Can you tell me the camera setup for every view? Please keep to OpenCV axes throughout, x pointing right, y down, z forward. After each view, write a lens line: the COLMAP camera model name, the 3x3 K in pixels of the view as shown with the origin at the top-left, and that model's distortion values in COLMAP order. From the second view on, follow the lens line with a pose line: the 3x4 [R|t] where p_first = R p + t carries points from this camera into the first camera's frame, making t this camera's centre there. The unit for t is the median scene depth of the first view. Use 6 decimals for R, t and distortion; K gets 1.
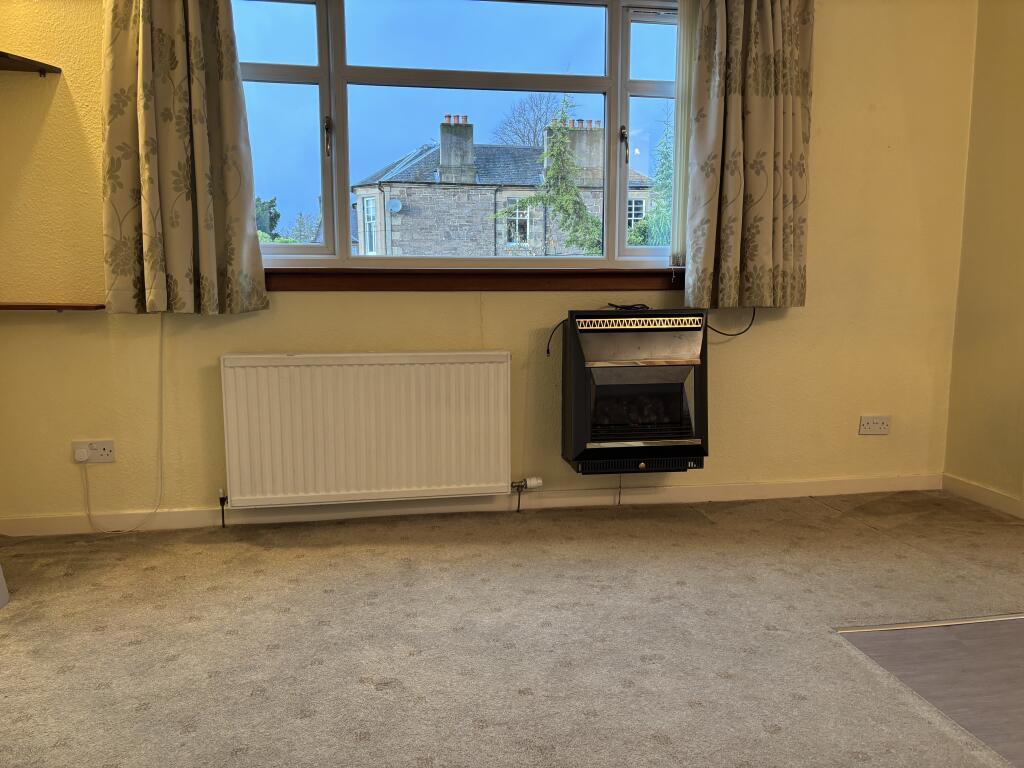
lens RADIAL K [[774.3, 0, 515.5], [0, 774.3, 384.8], [0, 0, 1]] dist [0.053914, -0.057174]
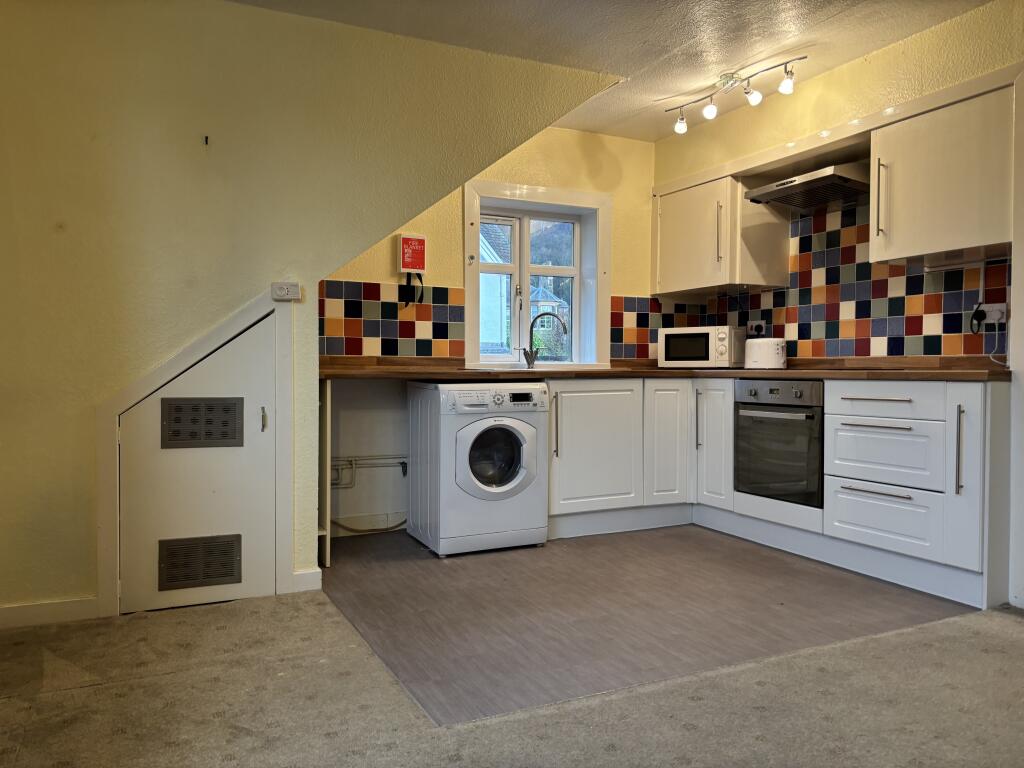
lens RADIAL K [[774.3, 0, 512.2], [0, 774.3, 383.7], [0, 0, 1]] dist [0.053914, -0.057174]
pose [[-0.283373, -0.017522, 0.958850, -0.351654], [0.114809, 0.992023, 0.052059, -0.089427], [-0.952113, 0.124837, -0.279100, 0.813056]]
